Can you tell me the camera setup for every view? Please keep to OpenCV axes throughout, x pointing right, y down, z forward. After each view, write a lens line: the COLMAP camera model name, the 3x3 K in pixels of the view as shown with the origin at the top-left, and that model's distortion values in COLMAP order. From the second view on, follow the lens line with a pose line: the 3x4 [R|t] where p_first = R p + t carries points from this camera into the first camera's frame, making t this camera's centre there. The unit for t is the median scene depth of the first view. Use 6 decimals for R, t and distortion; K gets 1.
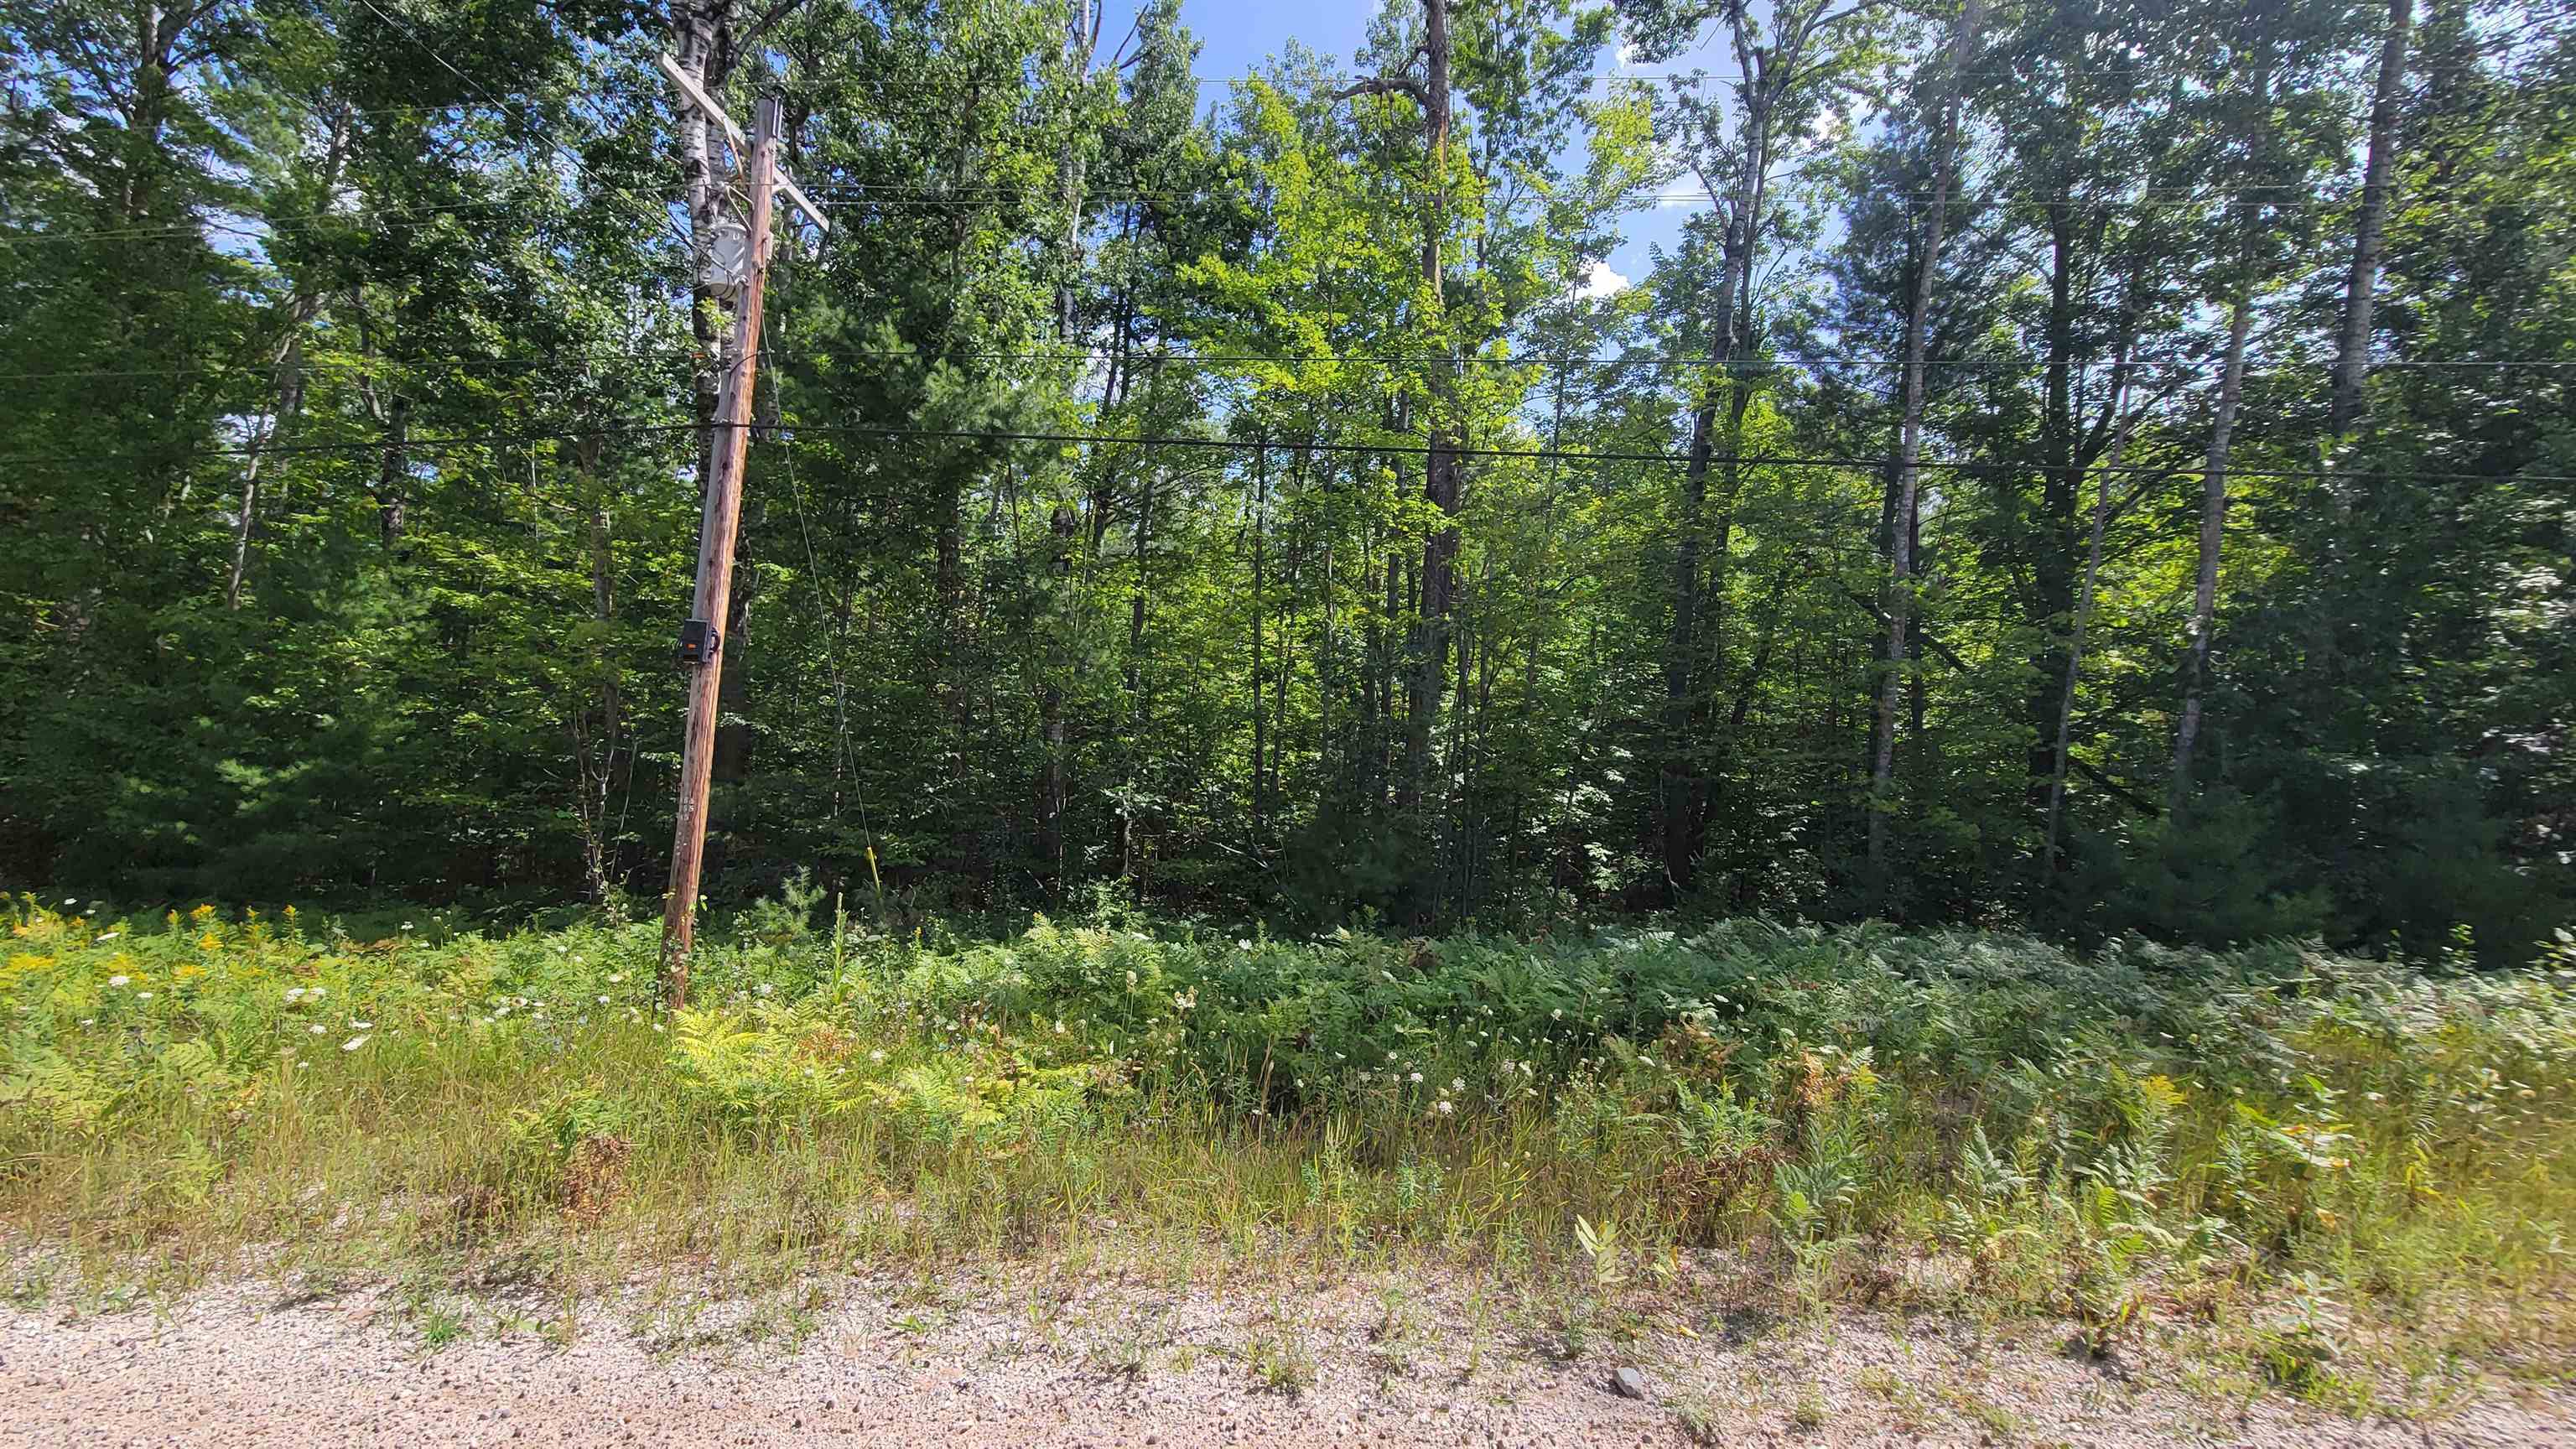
lens RADIAL K [[1045.5, 0, 1288.0], [0, 1045.5, 724.5], [0, 0, 1]] dist [0.000263, -0.000033]
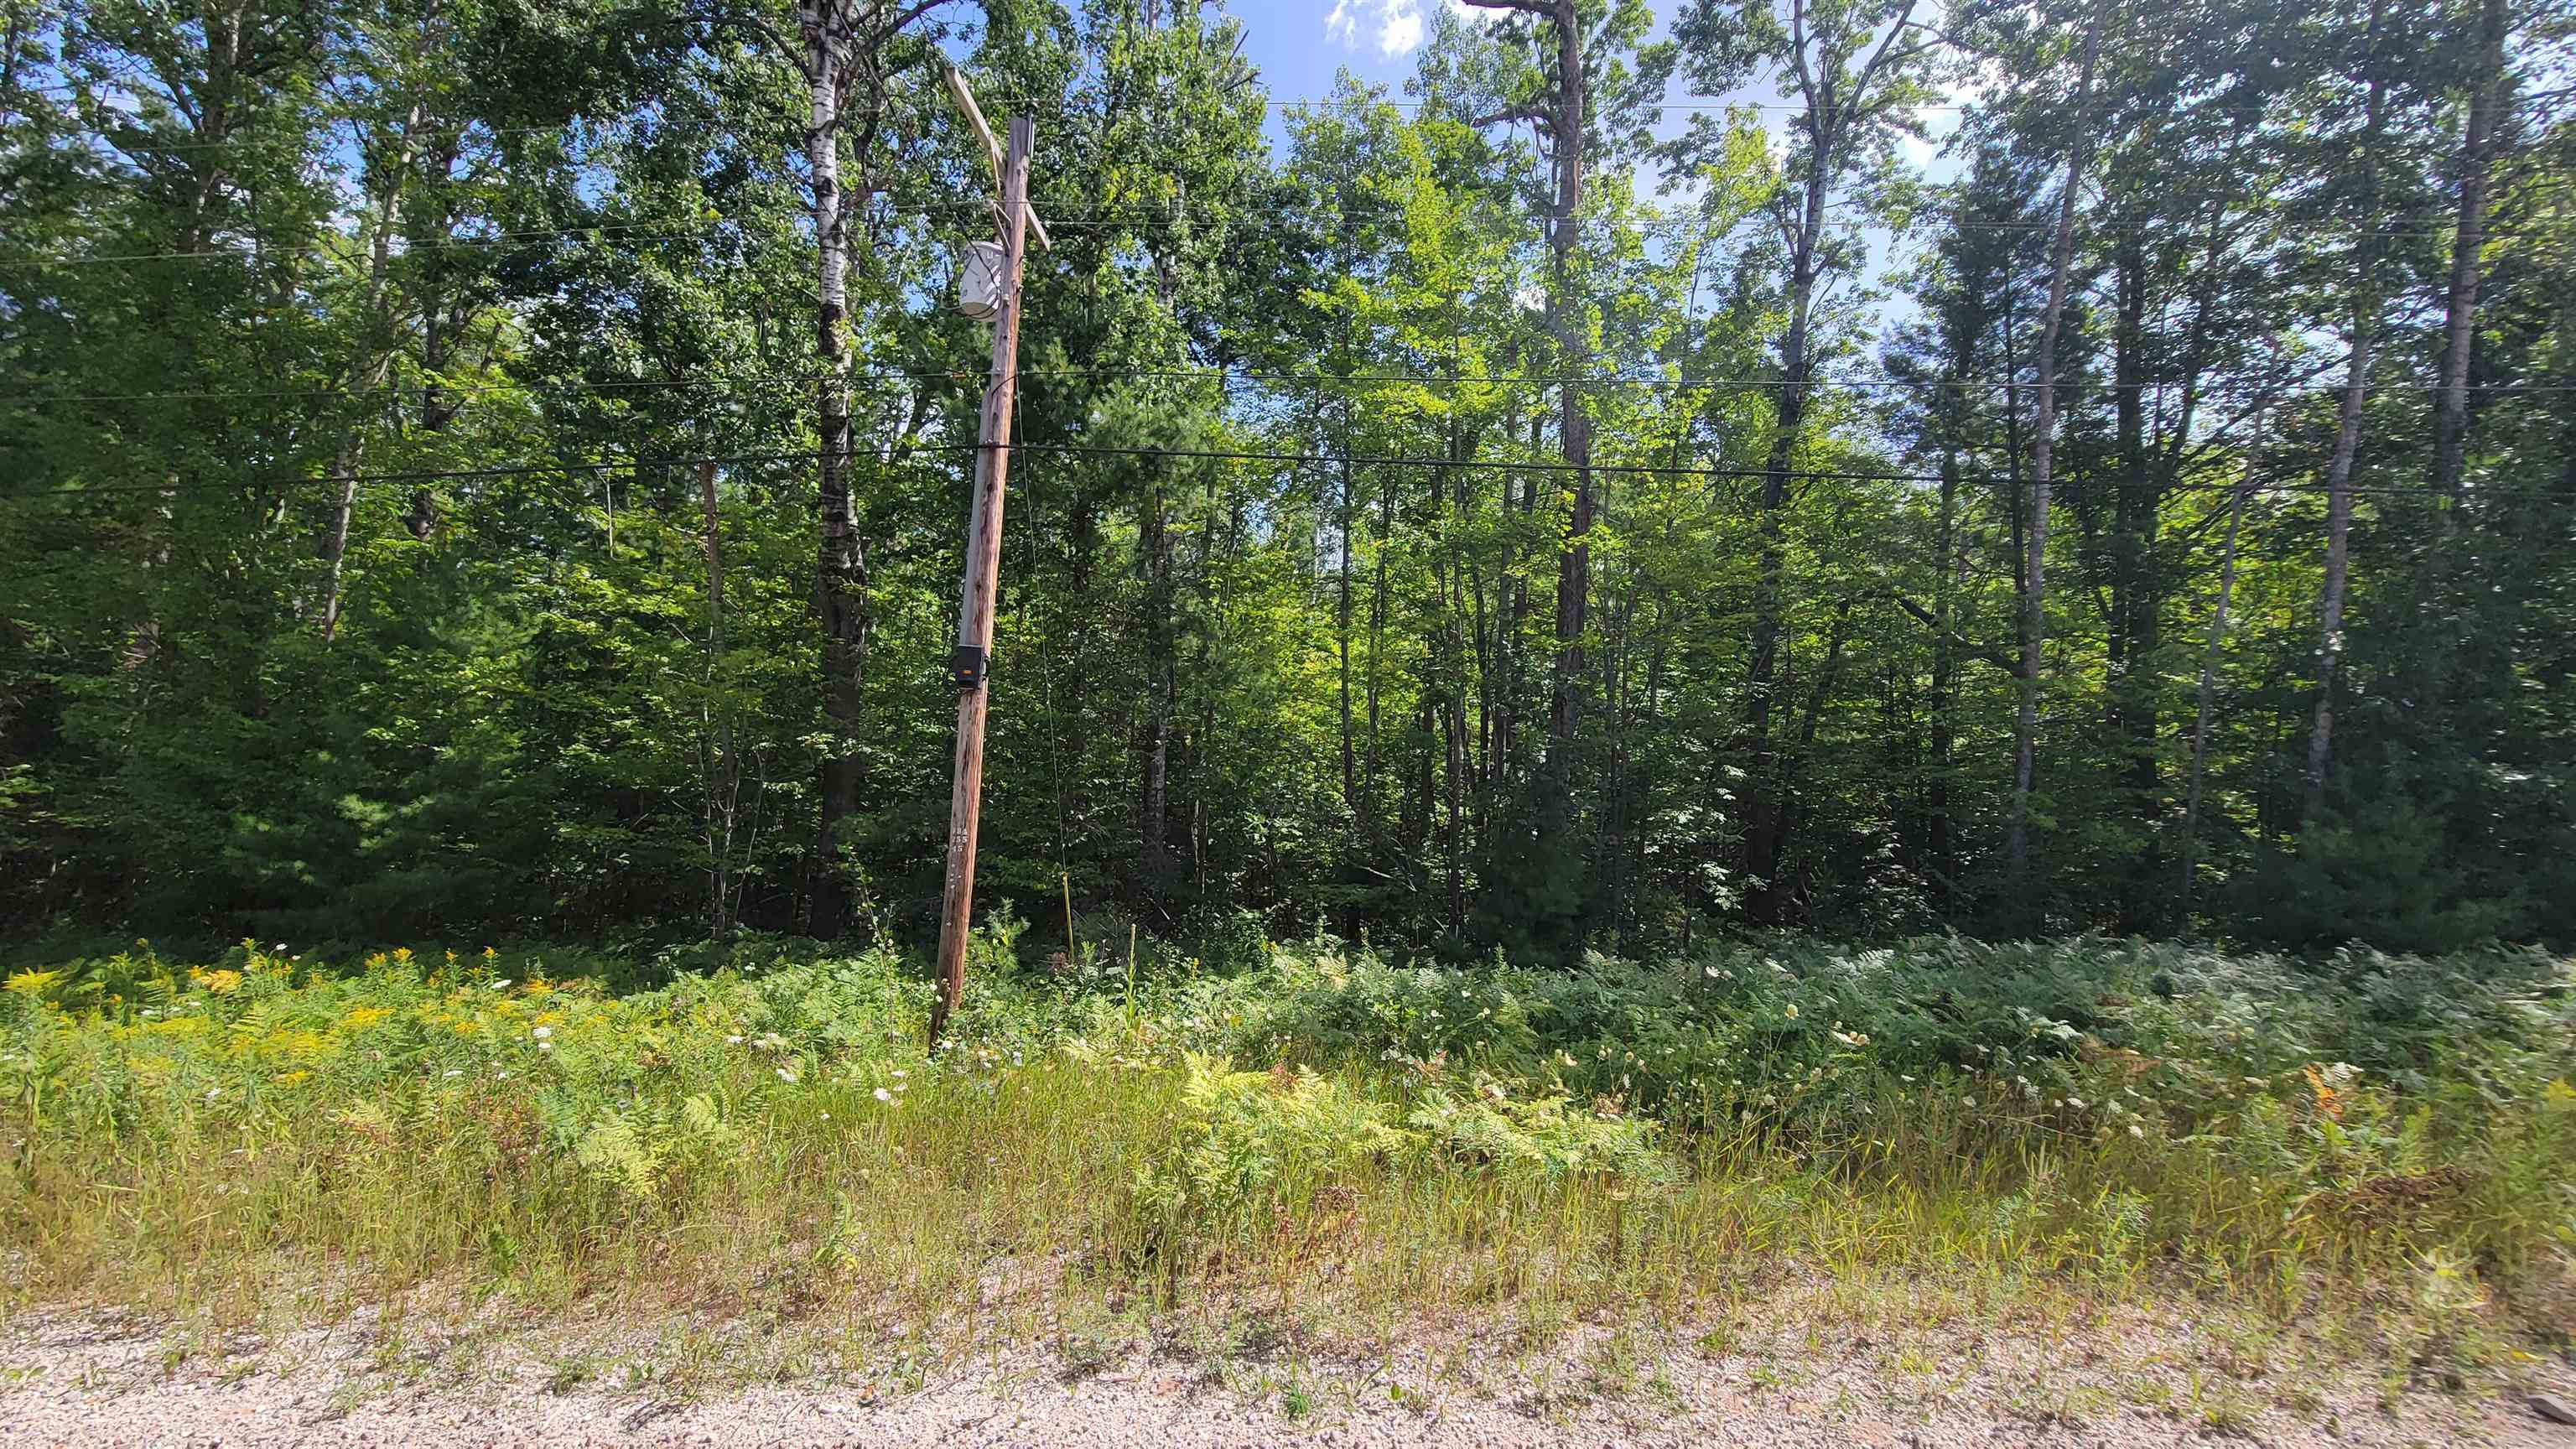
lens RADIAL K [[1048.9, 0, 1288.0], [0, 1048.9, 724.5], [0, 0, 1]] dist [-0.001560, -0.000109]
pose [[0.999192, -0.009416, 0.039073, -0.177285], [0.010261, 0.999716, -0.021489, -0.001281], [-0.038859, 0.021872, 0.999005, 0.009979]]
